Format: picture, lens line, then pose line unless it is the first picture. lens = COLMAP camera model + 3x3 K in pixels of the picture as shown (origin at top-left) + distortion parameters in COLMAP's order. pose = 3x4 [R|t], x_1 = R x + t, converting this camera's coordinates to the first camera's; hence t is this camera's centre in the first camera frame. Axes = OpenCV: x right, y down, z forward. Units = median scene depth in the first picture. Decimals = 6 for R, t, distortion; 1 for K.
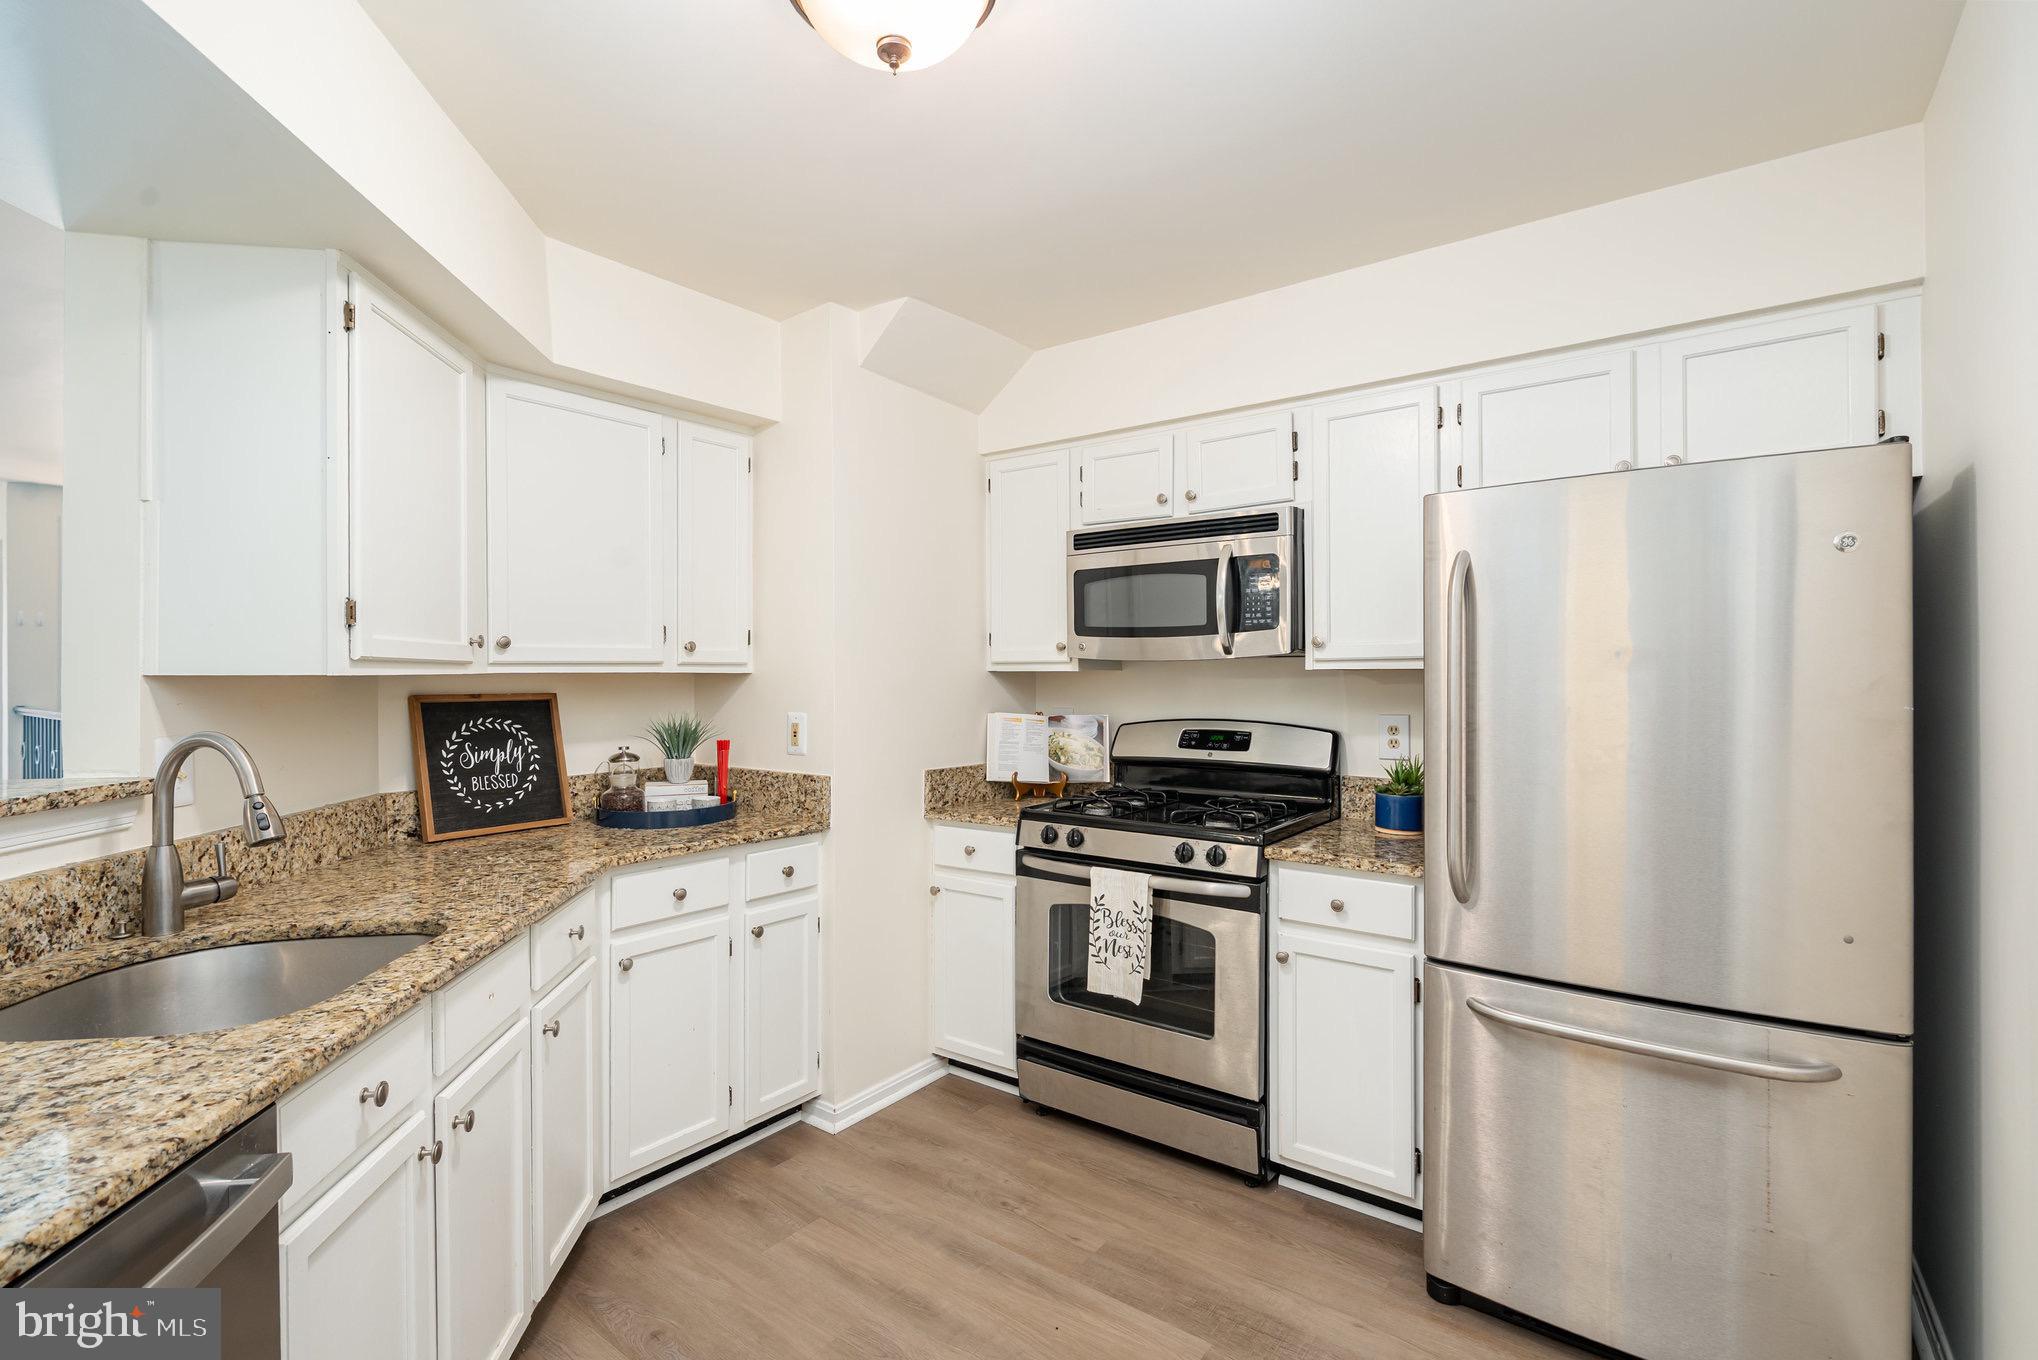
lens RADIAL K [[915.0, 0, 1000.2], [0, 915.0, 668.3], [0, 0, 1]] dist [-0.002958, 0.000535]
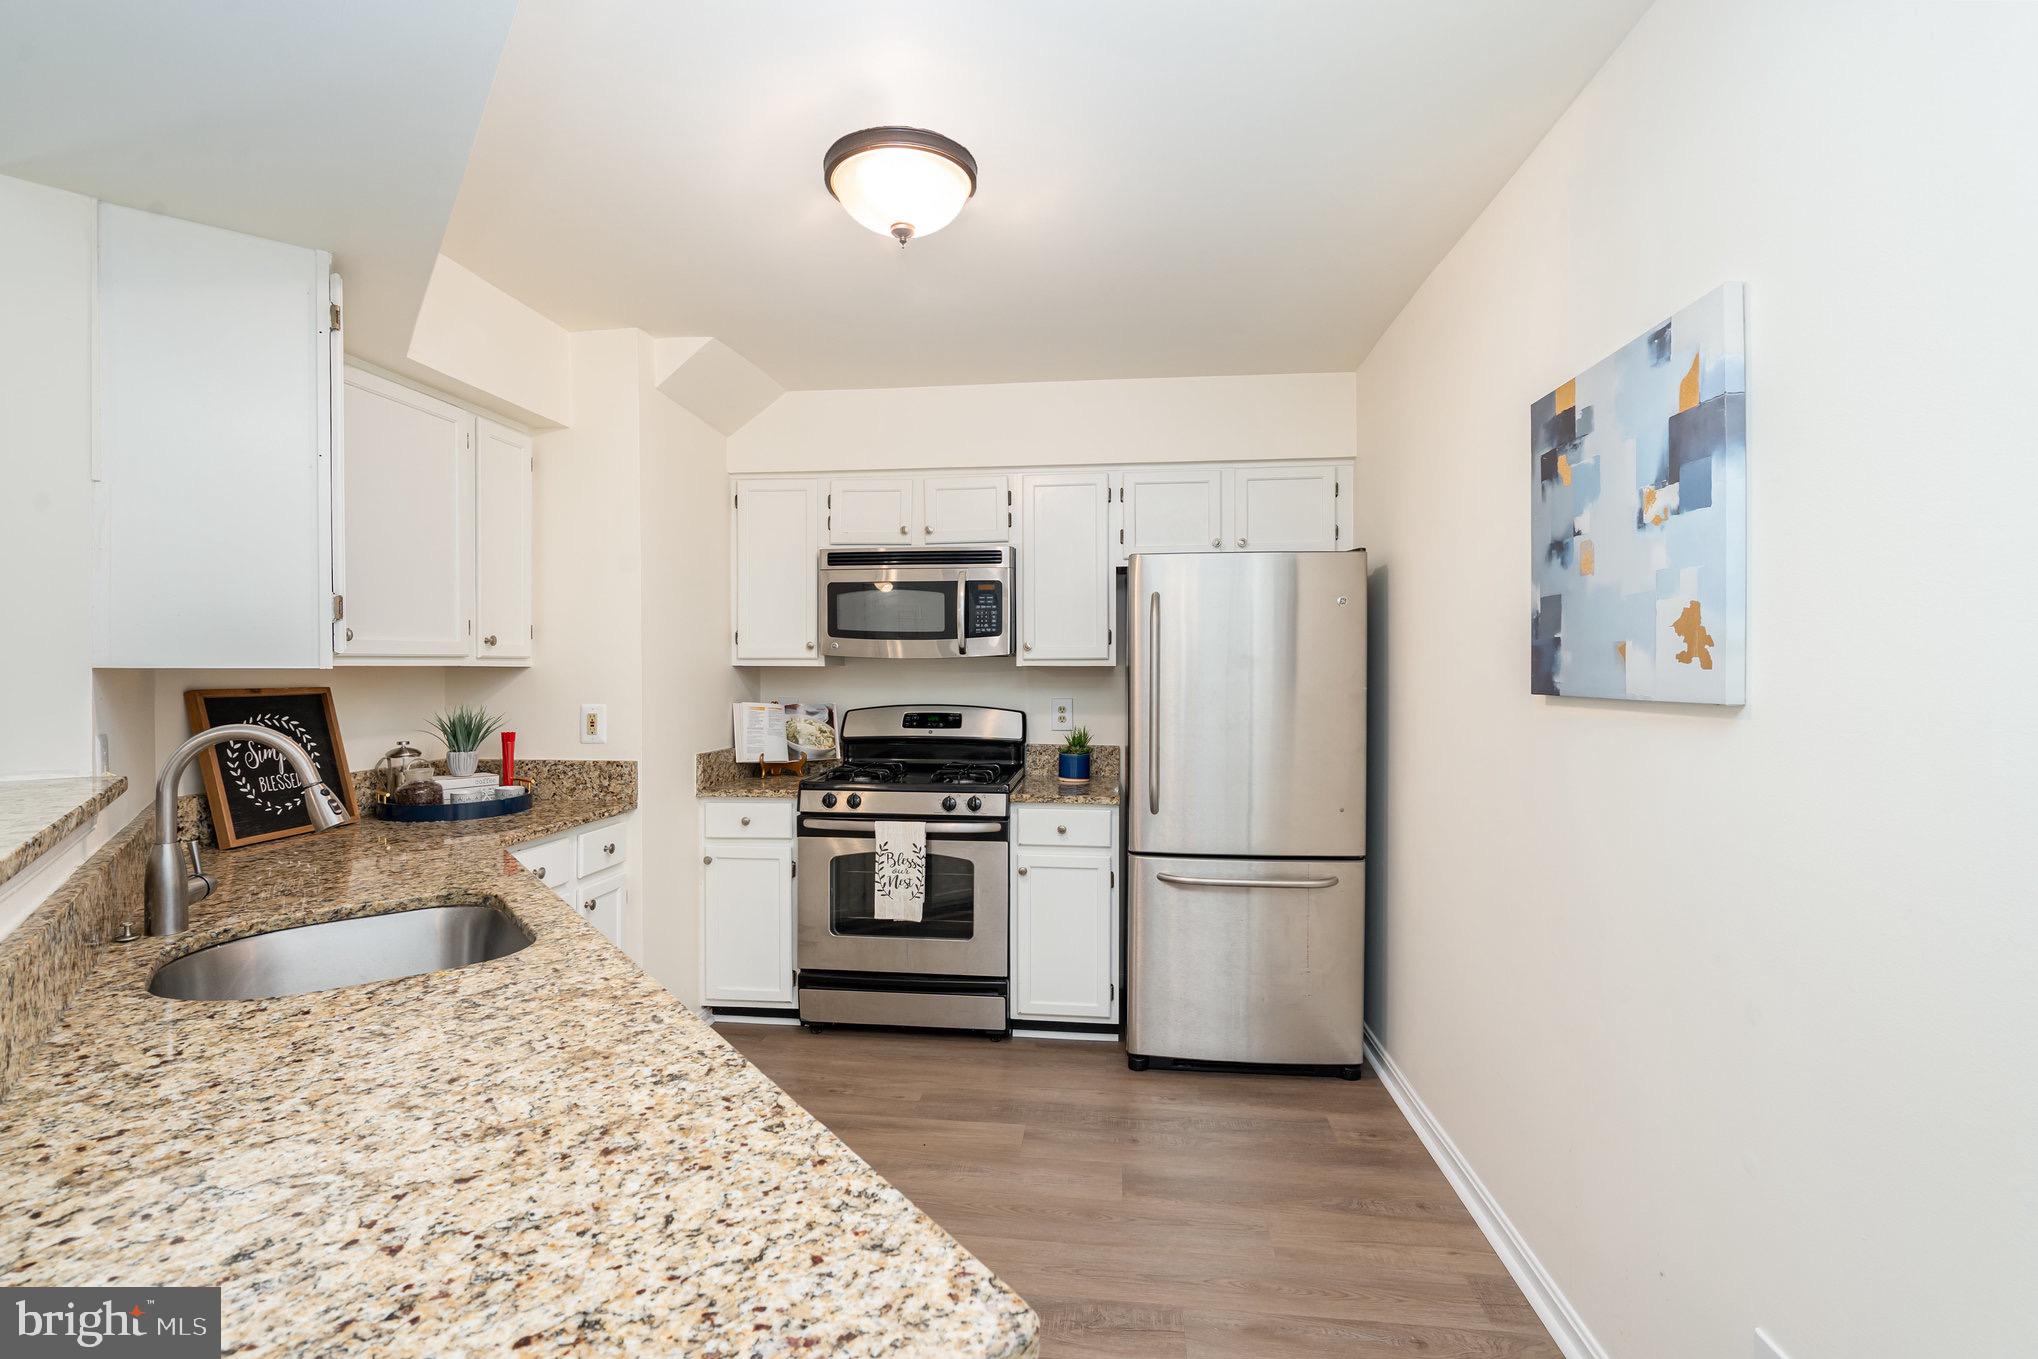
lens RADIAL K [[915.0, 0, 983.2], [0, 915.0, 671.1], [0, 0, 1]] dist [-0.002958, 0.000535]
pose [[0.869164, 0.002088, 0.494520, -0.384569], [-0.007217, 0.999938, 0.008462, -0.002354], [-0.494472, -0.010924, 0.869125, -0.165726]]
